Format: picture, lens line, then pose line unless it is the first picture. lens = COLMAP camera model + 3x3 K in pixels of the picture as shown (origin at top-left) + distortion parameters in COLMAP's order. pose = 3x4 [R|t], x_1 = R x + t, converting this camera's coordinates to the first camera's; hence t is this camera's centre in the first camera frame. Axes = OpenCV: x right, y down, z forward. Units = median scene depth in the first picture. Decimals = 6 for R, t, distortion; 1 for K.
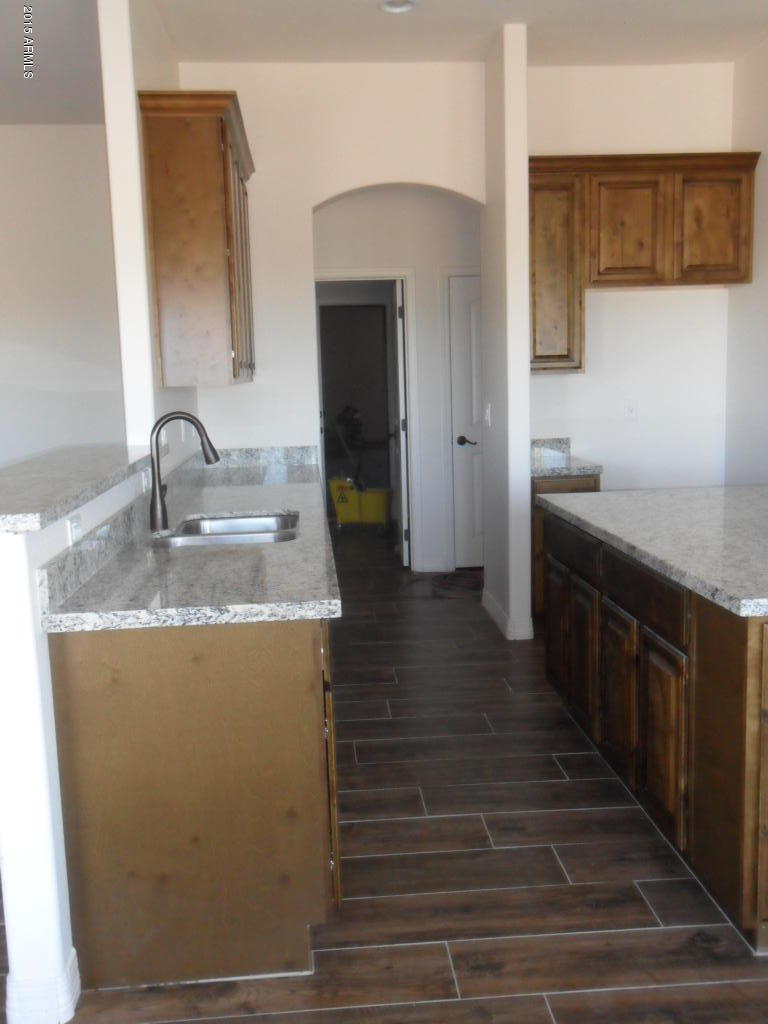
lens RADIAL K [[978.4, 0, 384.0], [0, 978.4, 512.0], [0, 0, 1]] dist [0.001582, 0.000566]
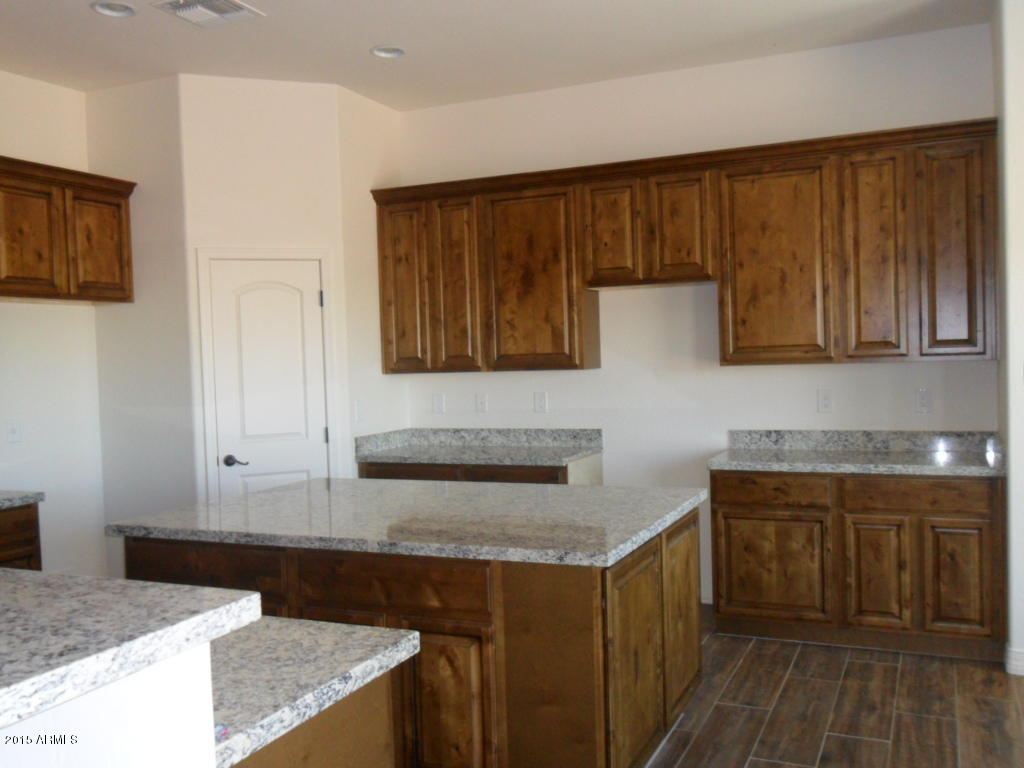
lens RADIAL K [[940.9, 0, 512.0], [0, 940.9, 384.0], [0, 0, 1]] dist [-0.000912, -0.006679]
pose [[0.481209, -0.012124, 0.876522, -0.314632], [0.142861, 0.987621, -0.064769, -0.027805], [-0.864887, 0.156389, 0.476984, 0.194988]]
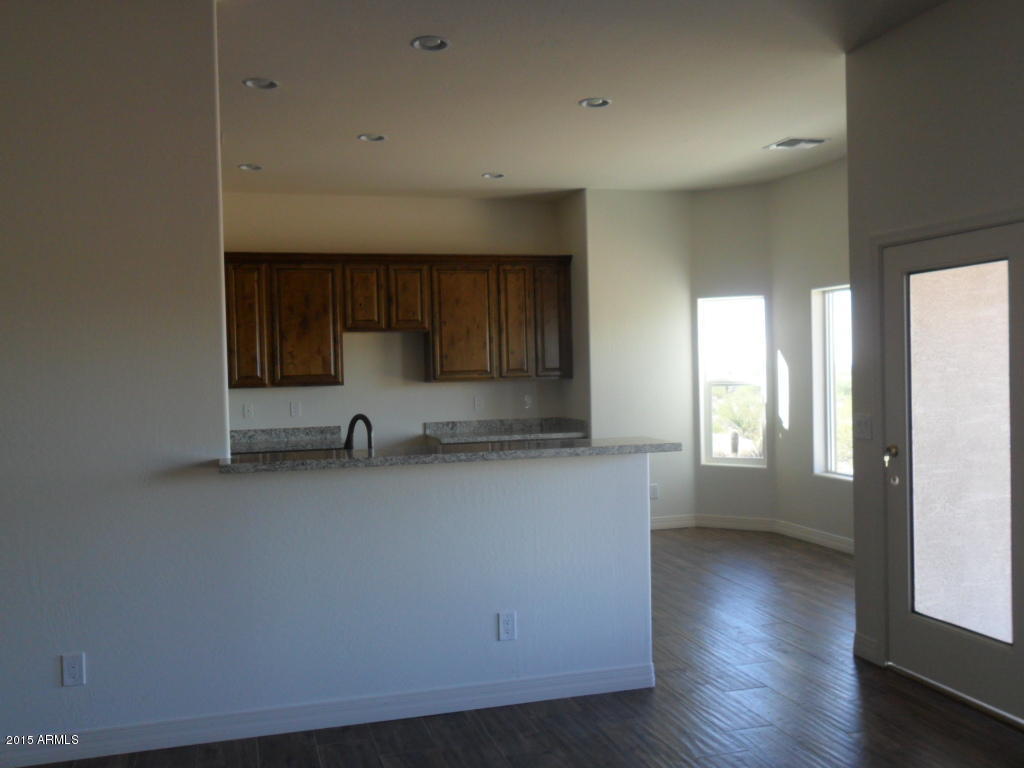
lens RADIAL K [[978.4, 0, 512.0], [0, 978.4, 384.0], [0, 0, 1]] dist [0.001582, 0.000566]
pose [[-0.210361, 0.019825, 0.977423, -0.546408], [0.172861, 0.984796, 0.017229, -0.045231], [-0.962220, 0.172582, -0.210590, 0.356555]]
